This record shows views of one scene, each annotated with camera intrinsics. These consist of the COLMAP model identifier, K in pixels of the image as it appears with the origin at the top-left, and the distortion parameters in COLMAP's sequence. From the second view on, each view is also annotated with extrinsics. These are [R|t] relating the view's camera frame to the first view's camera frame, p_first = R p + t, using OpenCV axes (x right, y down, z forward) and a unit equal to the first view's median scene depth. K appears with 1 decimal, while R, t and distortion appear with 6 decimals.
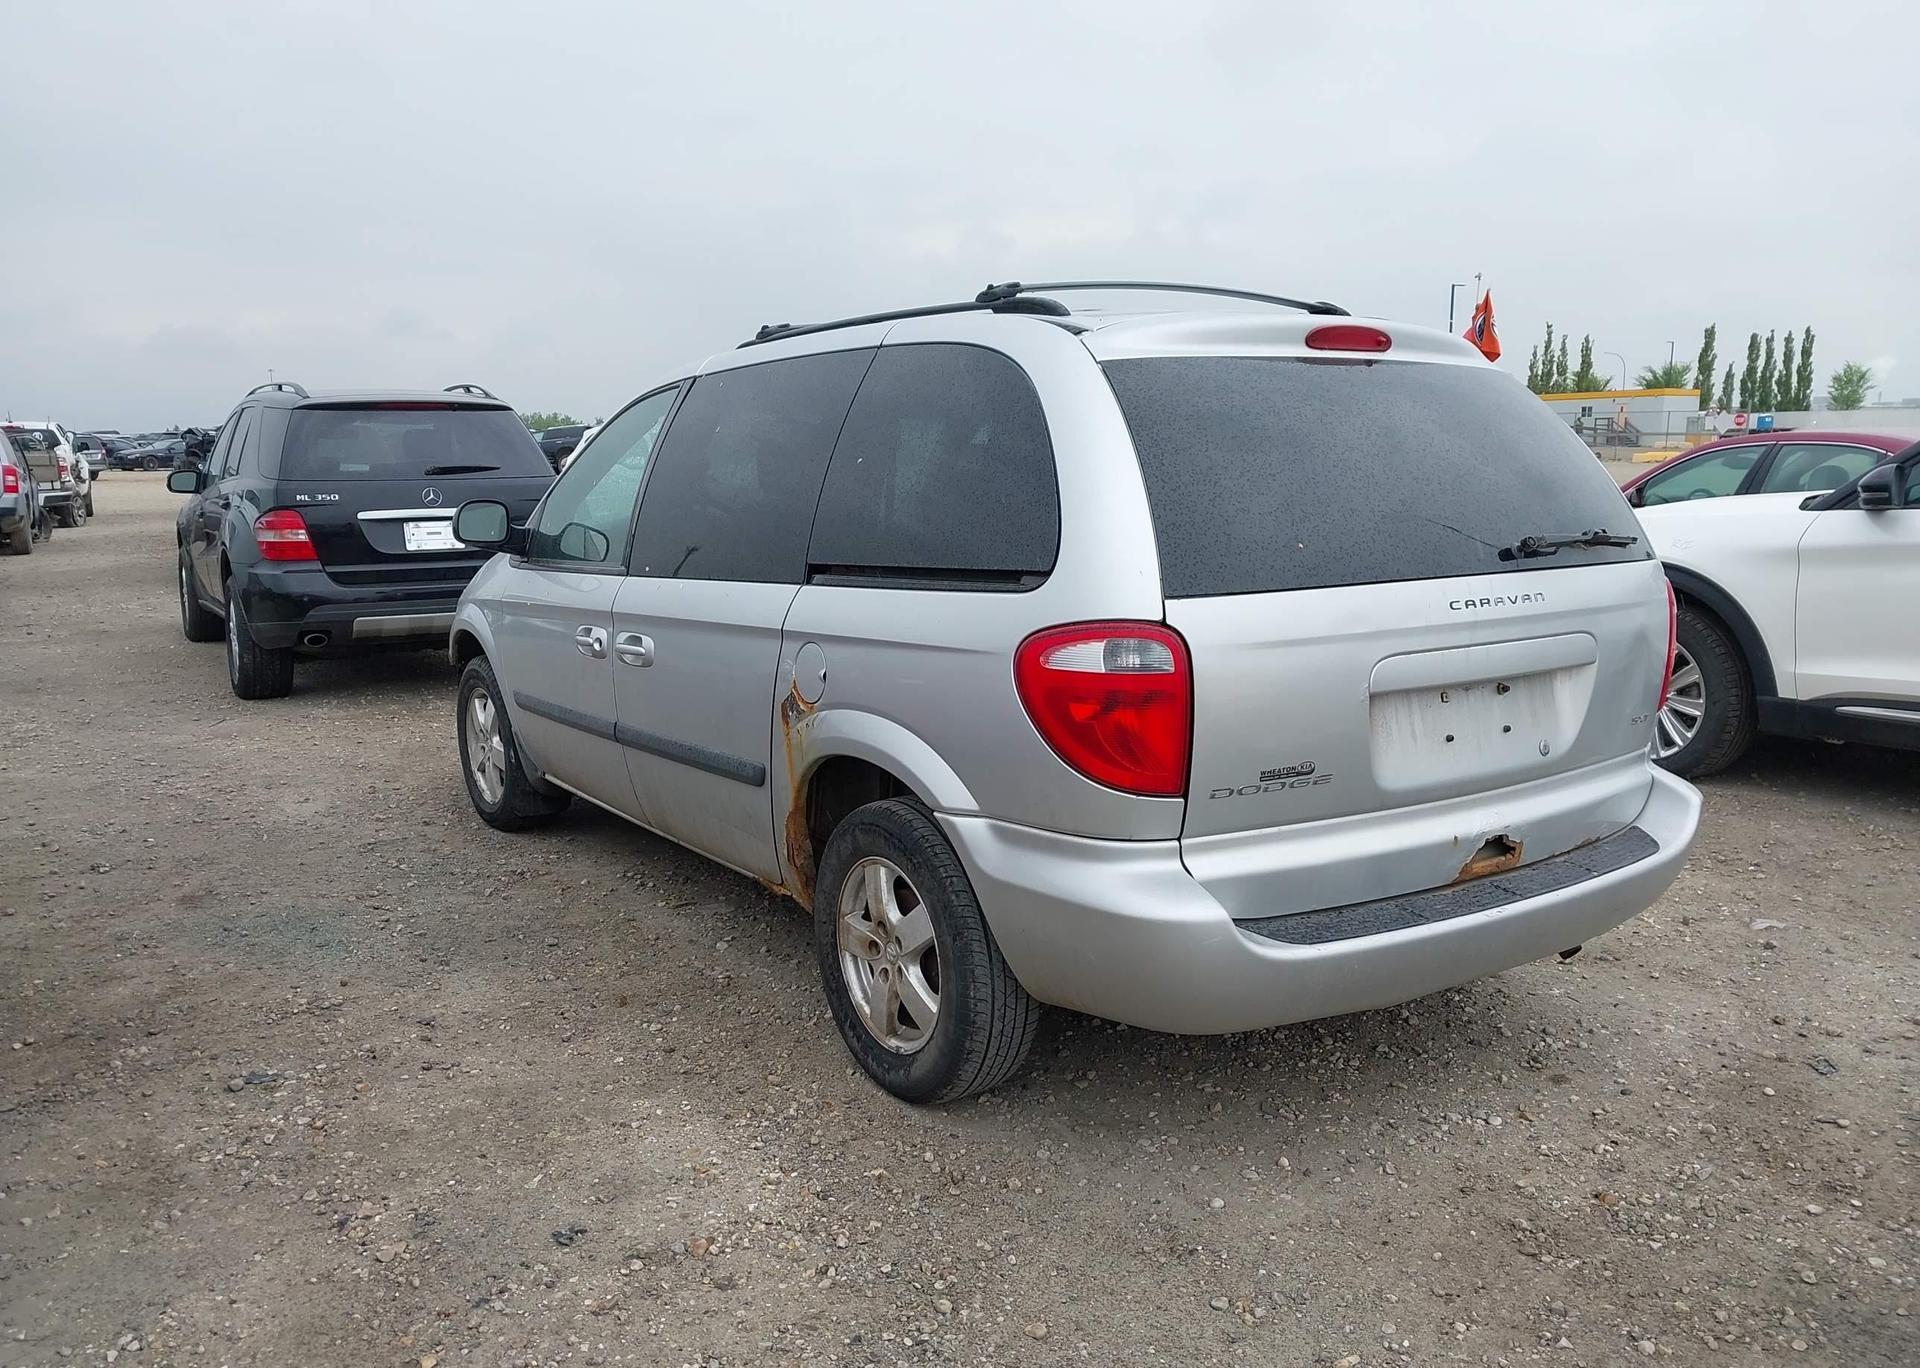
lens RADIAL K [[1514.2, 0, 973.4], [0, 1514.2, 721.7], [0, 0, 1]] dist [0.028122, -0.030895]
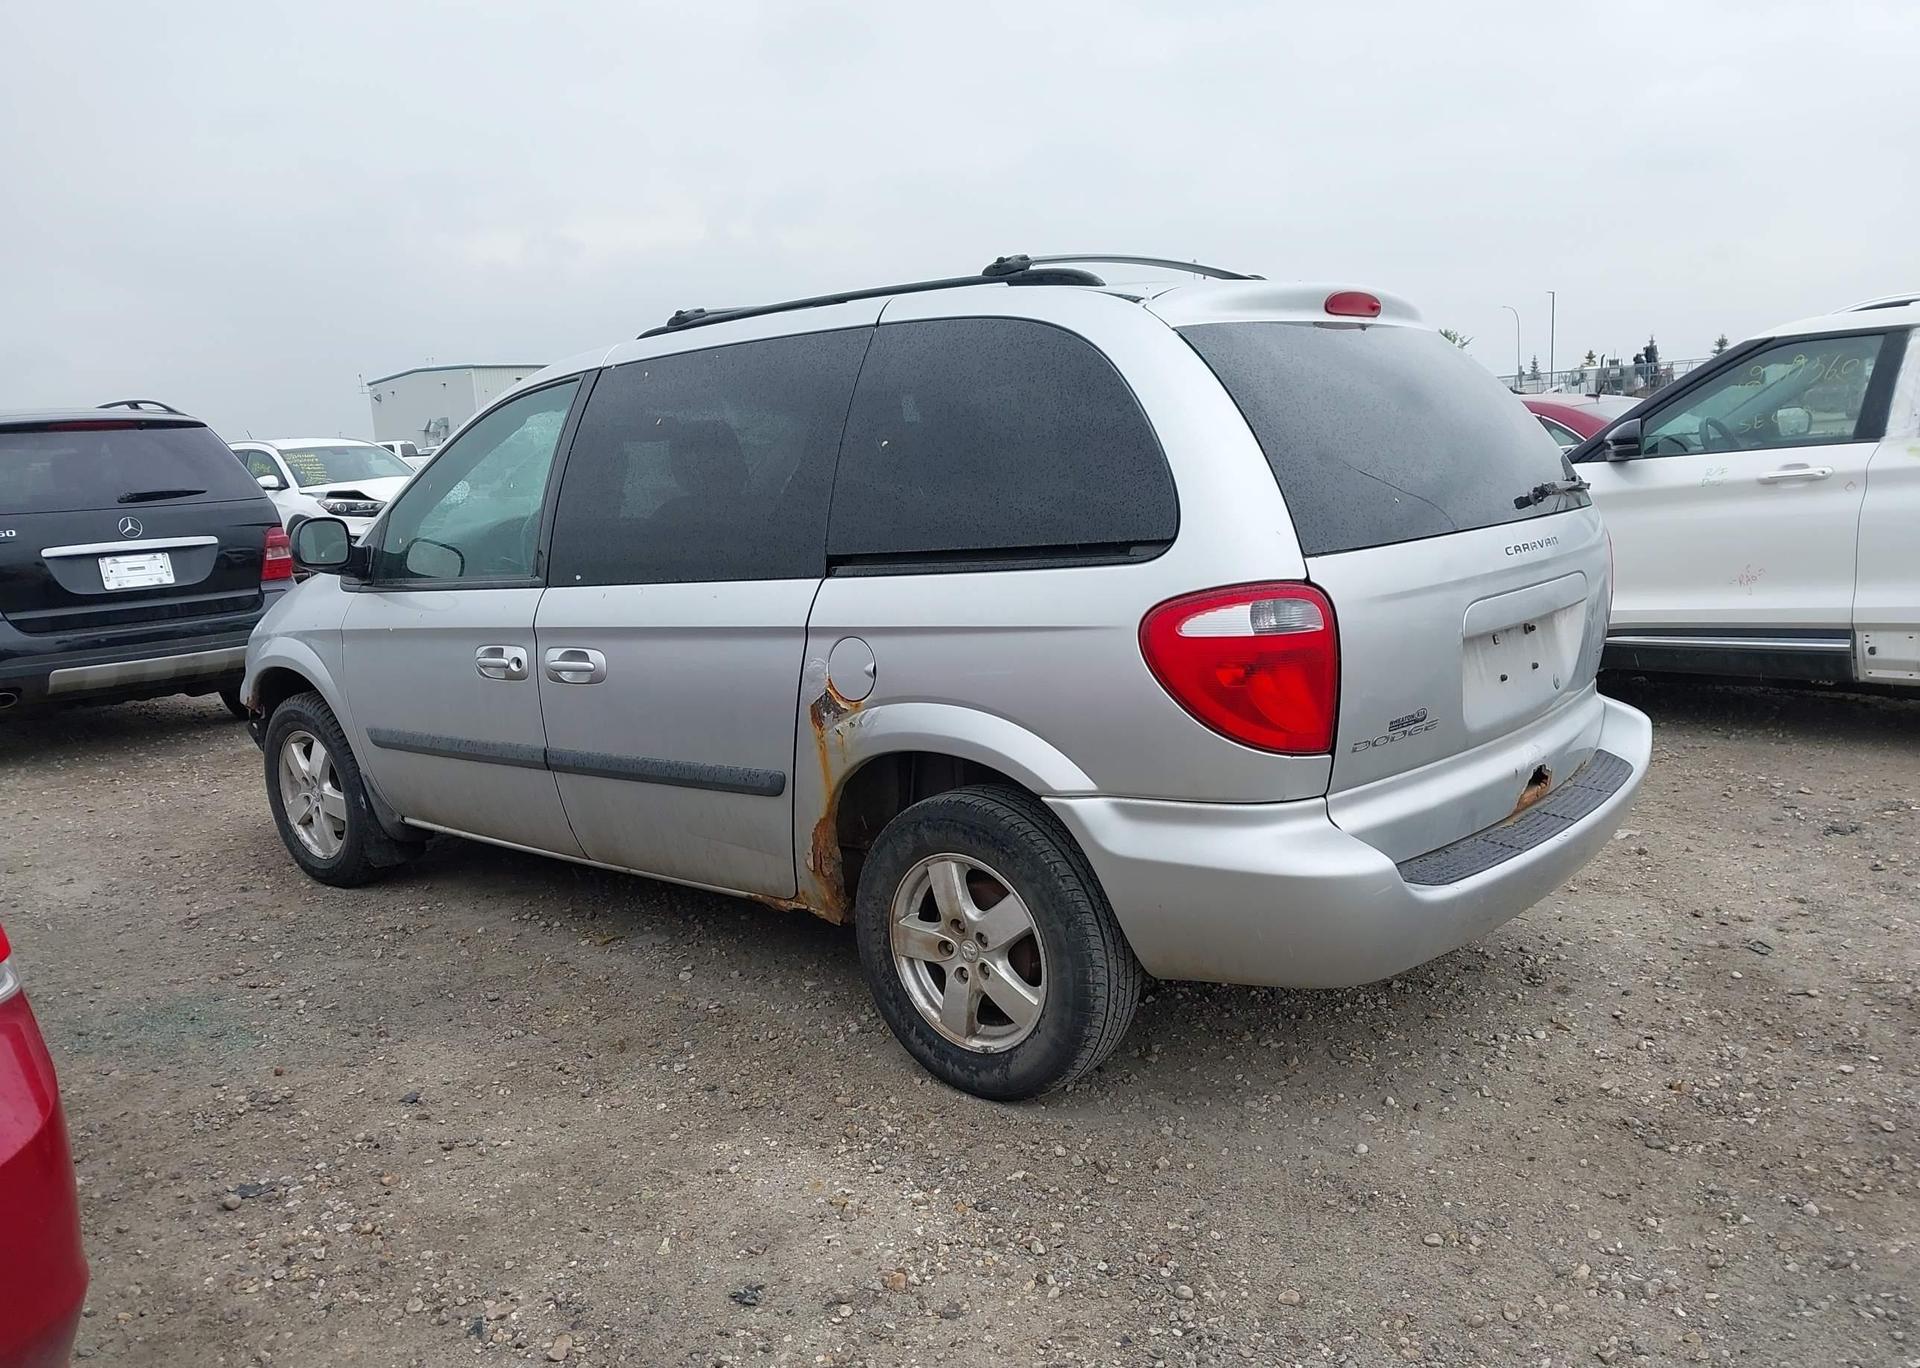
lens RADIAL K [[1514.2, 0, 973.4], [0, 1514.2, 721.7], [0, 0, 1]] dist [0.028122, -0.030895]
pose [[0.964339, -0.089080, 0.249230, -0.278057], [0.089432, 0.995943, 0.009937, -0.001917], [-0.249104, 0.012707, 0.968393, 0.063521]]
